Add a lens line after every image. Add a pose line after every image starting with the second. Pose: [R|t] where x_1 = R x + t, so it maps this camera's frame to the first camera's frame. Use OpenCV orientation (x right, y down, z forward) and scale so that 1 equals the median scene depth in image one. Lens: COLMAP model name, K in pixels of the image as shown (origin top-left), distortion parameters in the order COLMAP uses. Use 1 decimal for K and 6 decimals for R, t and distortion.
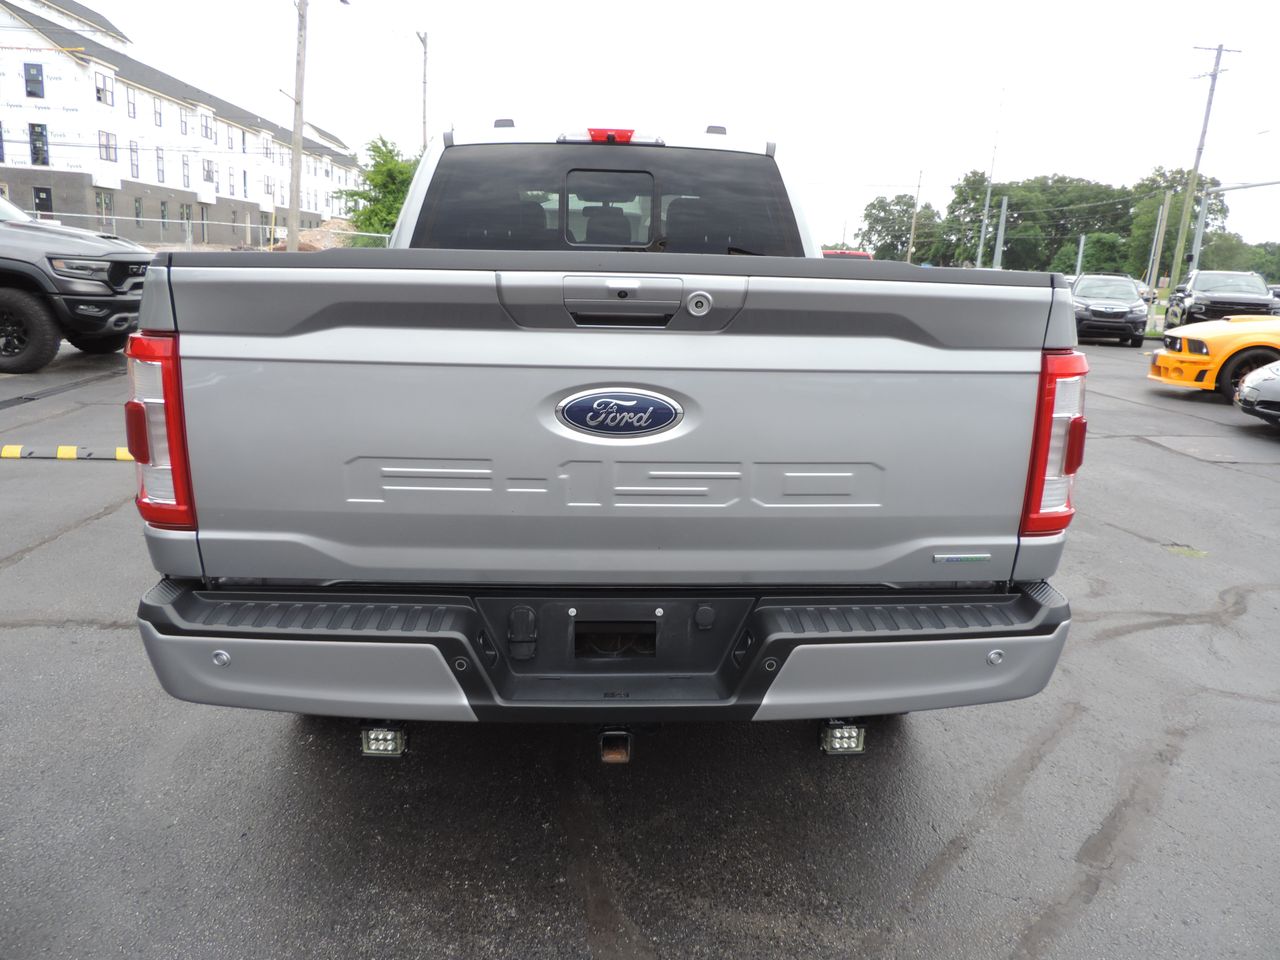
lens RADIAL K [[858.3, 0, 642.8], [0, 858.3, 447.5], [0, 0, 1]] dist [-0.034128, -0.001509]
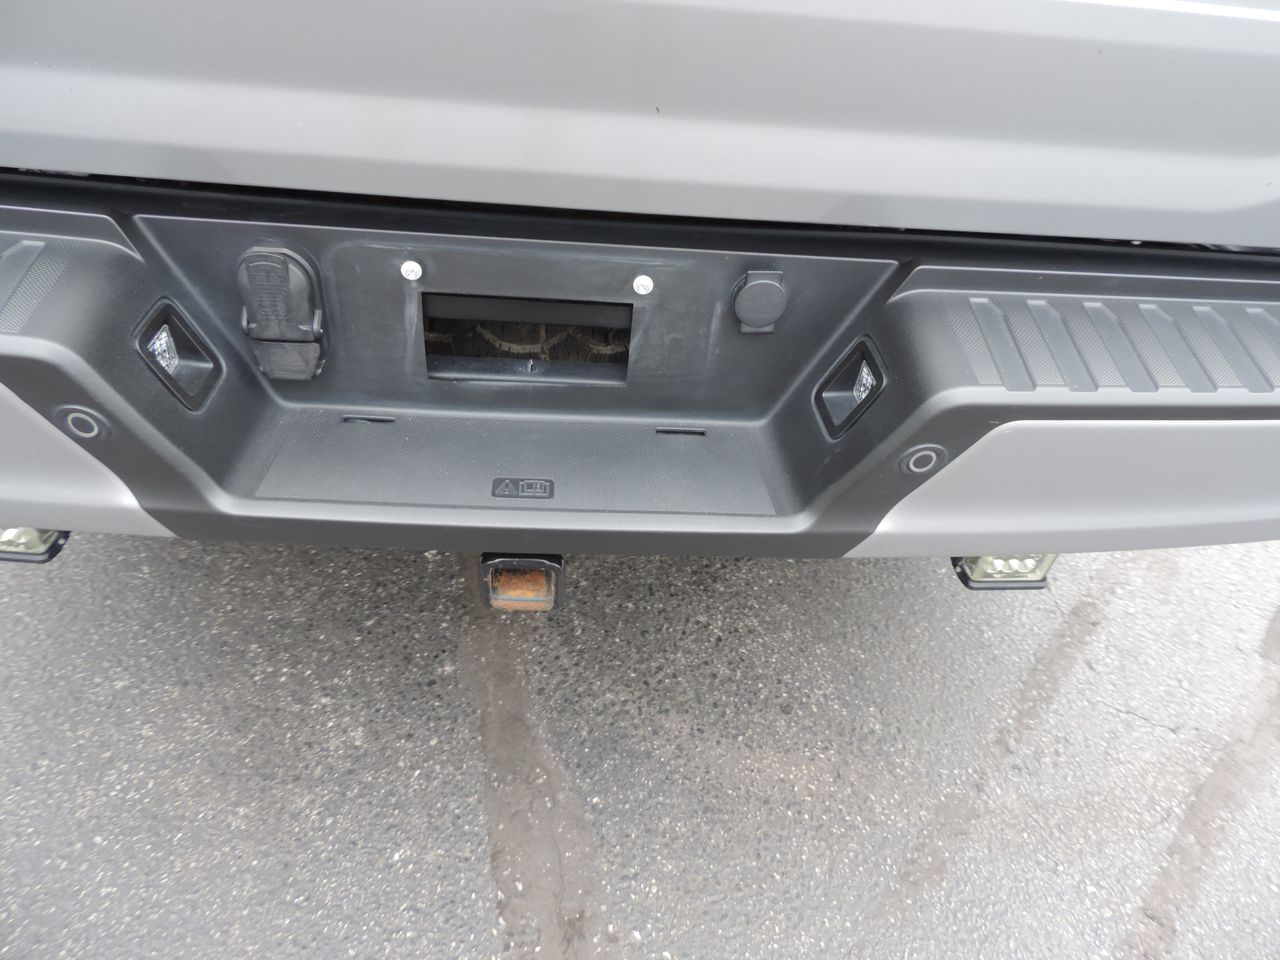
lens RADIAL K [[906.6, 0, 640.0], [0, 906.6, 480.0], [0, 0, 1]] dist [-0.000236, -0.002106]
pose [[0.997491, 0.054865, 0.044728, 0.004200], [-0.070358, 0.837854, 0.541341, 0.043312], [-0.007775, -0.543130, 0.839612, 0.563889]]
